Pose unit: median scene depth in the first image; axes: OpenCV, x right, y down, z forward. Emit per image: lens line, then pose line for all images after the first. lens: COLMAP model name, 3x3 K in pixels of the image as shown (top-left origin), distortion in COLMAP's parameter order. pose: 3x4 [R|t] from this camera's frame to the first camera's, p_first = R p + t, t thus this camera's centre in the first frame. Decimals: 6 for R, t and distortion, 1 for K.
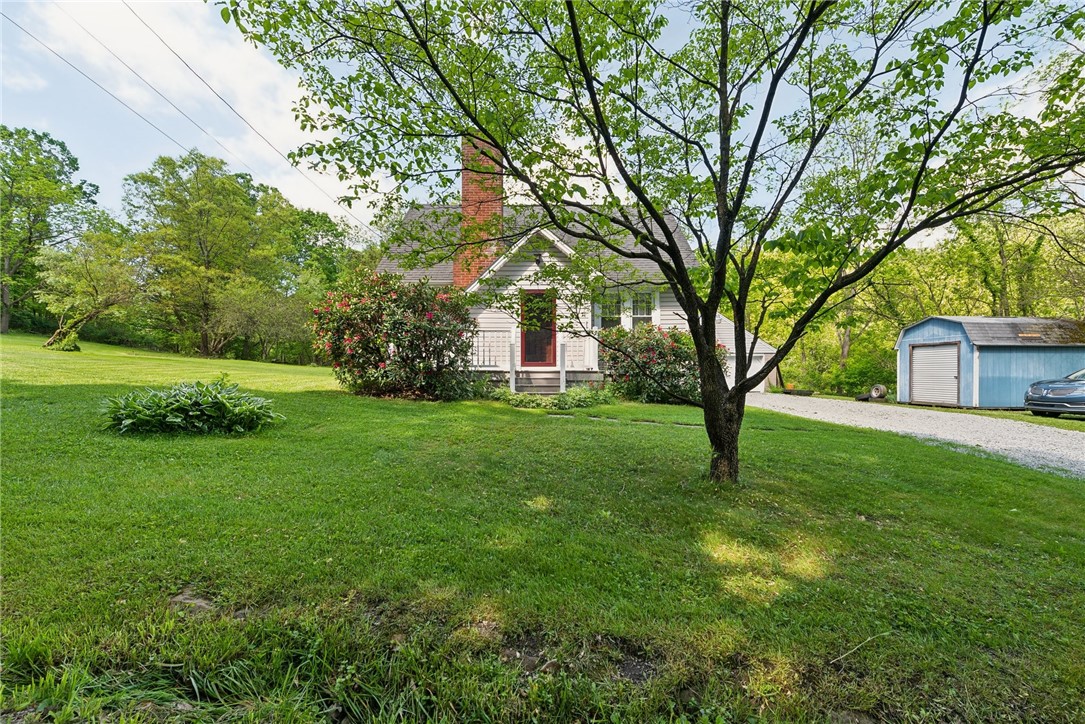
lens RADIAL K [[439.5, 0, 541.9], [0, 439.5, 368.7], [0, 0, 1]] dist [0.001168, -0.000268]
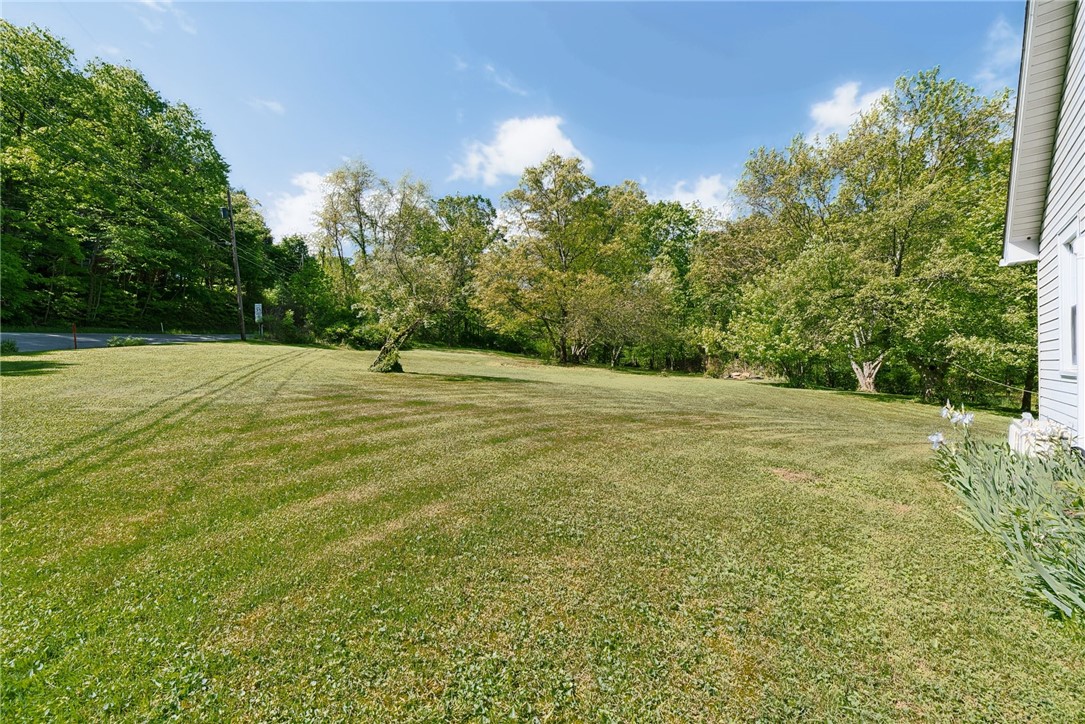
lens RADIAL K [[439.5, 0, 540.0], [0, 439.5, 367.0], [0, 0, 1]] dist [0.001168, -0.000268]
pose [[0.729037, -0.001109, -0.684473, -0.081197], [0.001780, 0.999998, 0.000275, -0.012521], [0.684472, -0.001418, 0.729038, 0.153207]]
